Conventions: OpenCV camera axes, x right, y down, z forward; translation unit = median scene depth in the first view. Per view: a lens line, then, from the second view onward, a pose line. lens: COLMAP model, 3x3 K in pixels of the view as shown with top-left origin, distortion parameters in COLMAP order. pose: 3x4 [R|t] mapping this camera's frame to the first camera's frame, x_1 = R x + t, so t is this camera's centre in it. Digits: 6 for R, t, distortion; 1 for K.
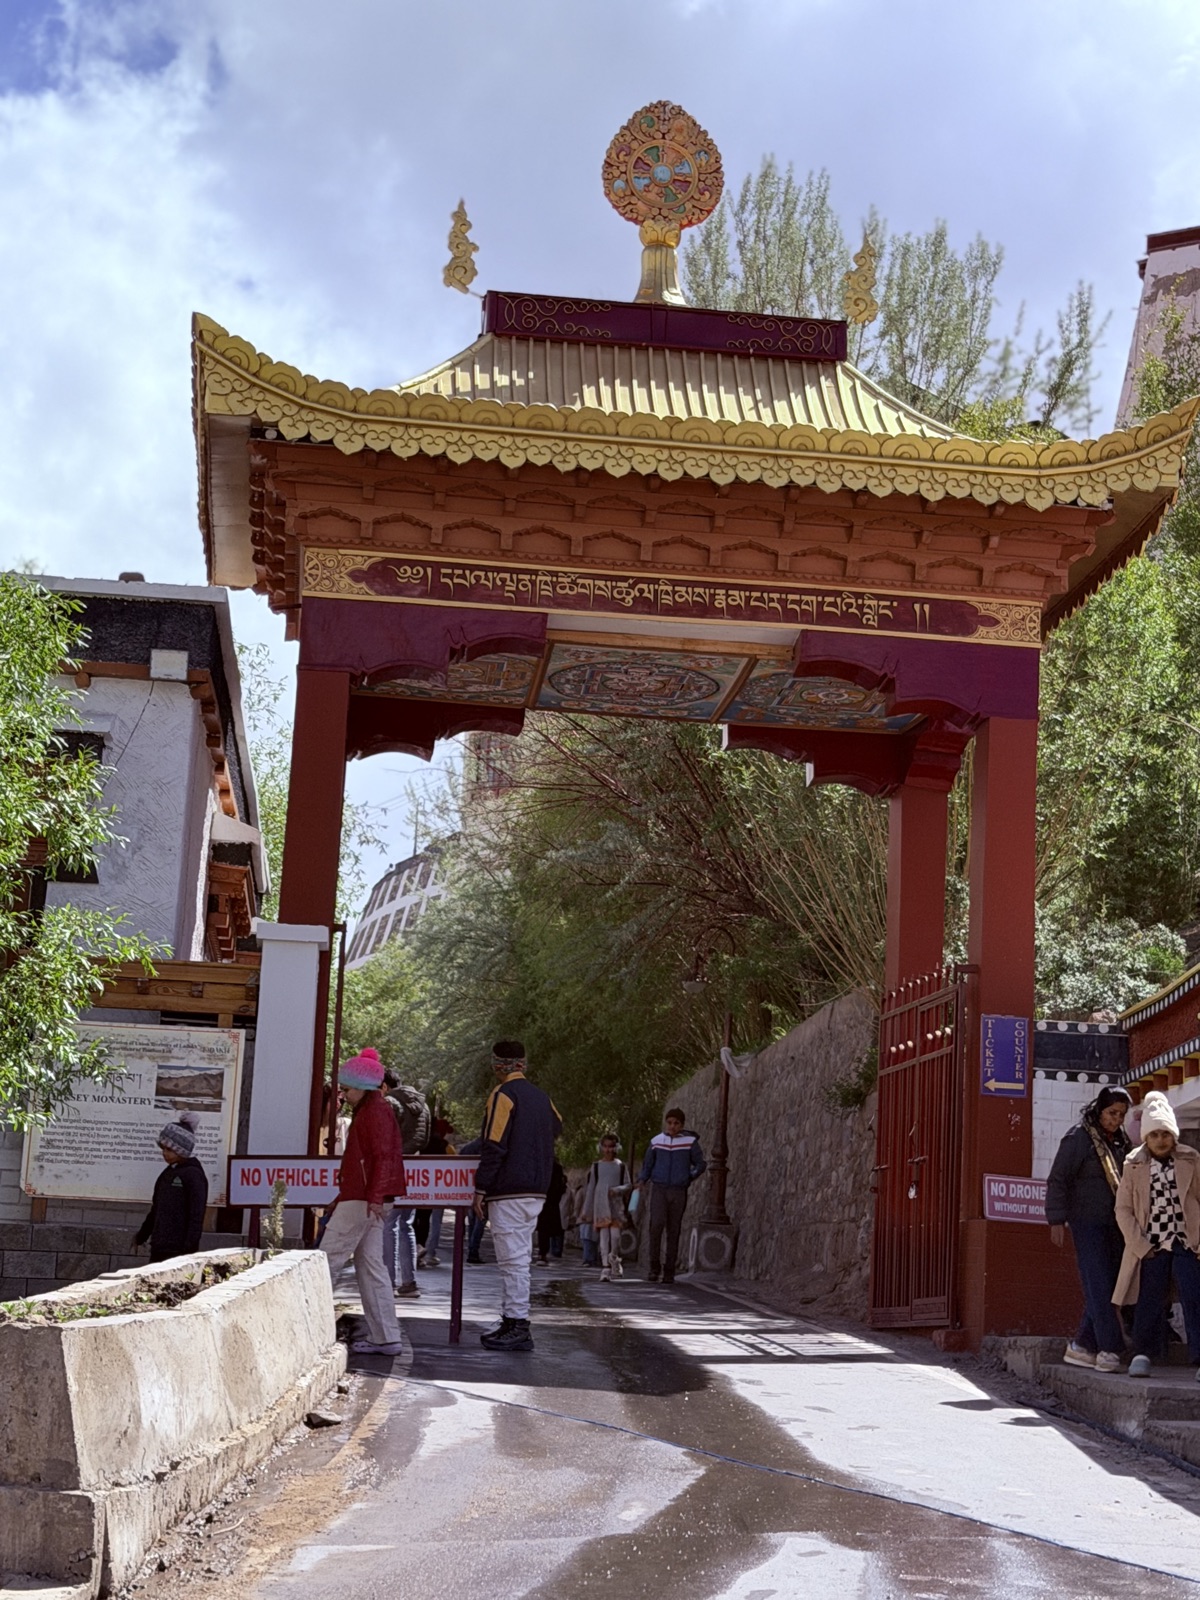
lens RADIAL K [[2891.3, 0, 600.0], [0, 2891.3, 800.0], [0, 0, 1]] dist [0.205164, 0.027251]
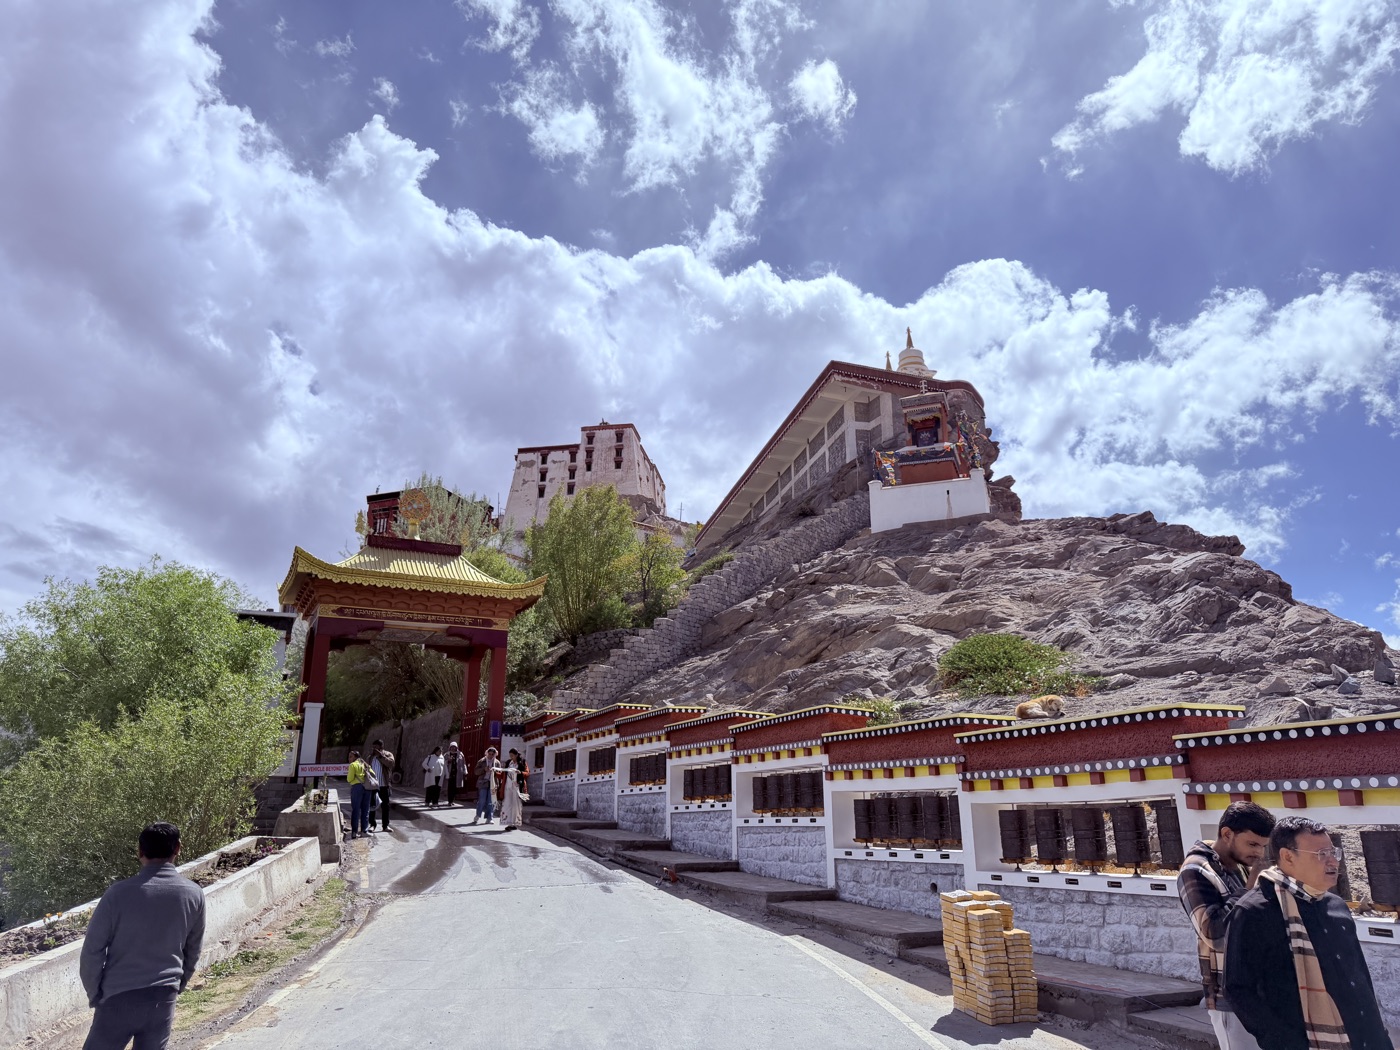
lens RADIAL K [[1072.7, 0, 700.0], [0, 1072.7, 525.0], [0, 0, 1]] dist [0.009852, 0.000734]
pose [[0.931776, 0.043918, 0.360369, -0.148997], [-0.022394, 0.997719, -0.063689, -0.110975], [-0.362343, 0.051274, 0.930633, -0.517056]]
